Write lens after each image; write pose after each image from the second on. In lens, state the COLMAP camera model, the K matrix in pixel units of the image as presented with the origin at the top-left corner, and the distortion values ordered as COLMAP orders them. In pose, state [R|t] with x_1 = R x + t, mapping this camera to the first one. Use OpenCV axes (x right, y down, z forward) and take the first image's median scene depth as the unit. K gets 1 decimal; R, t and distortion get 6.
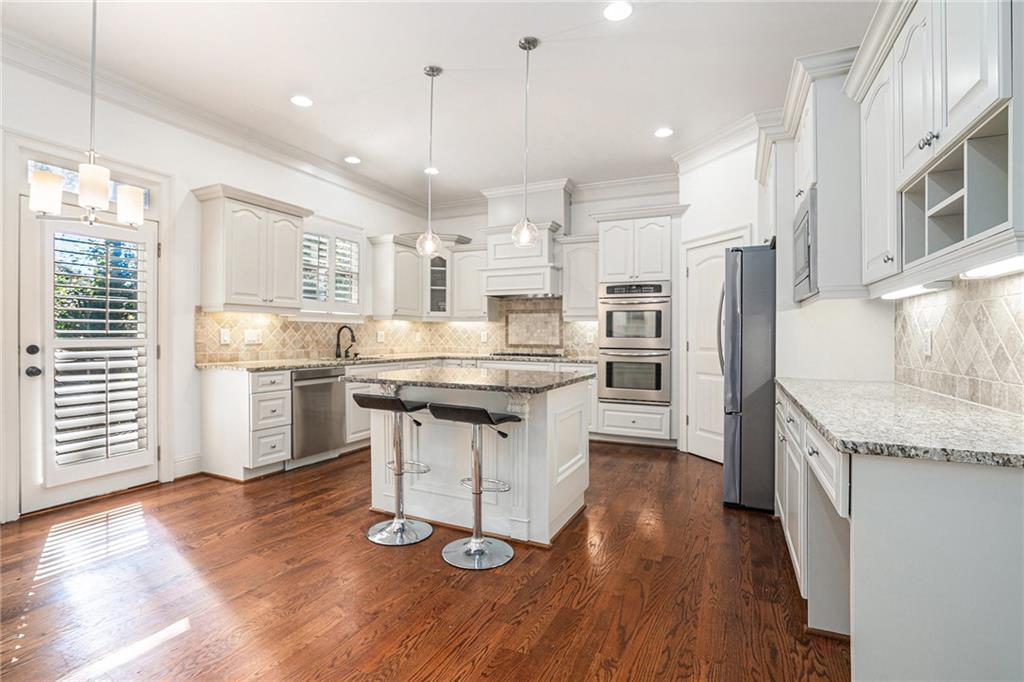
lens RADIAL K [[485.1, 0, 507.4], [0, 485.1, 337.3], [0, 0, 1]] dist [-0.038543, 0.004182]
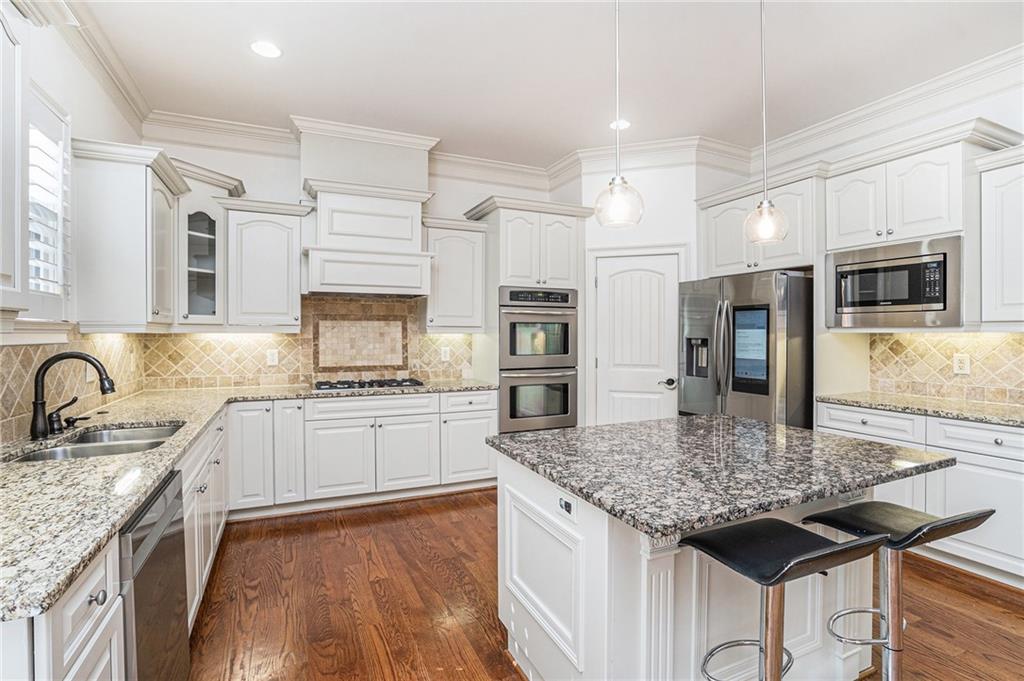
lens RADIAL K [[485.1, 0, 511.6], [0, 485.1, 336.7], [0, 0, 1]] dist [-0.038543, 0.004182]
pose [[0.643394, -0.012201, 0.765438, -0.340437], [0.008097, 0.999926, 0.009133, -0.032057], [-0.765492, 0.000321, 0.643445, 0.412479]]
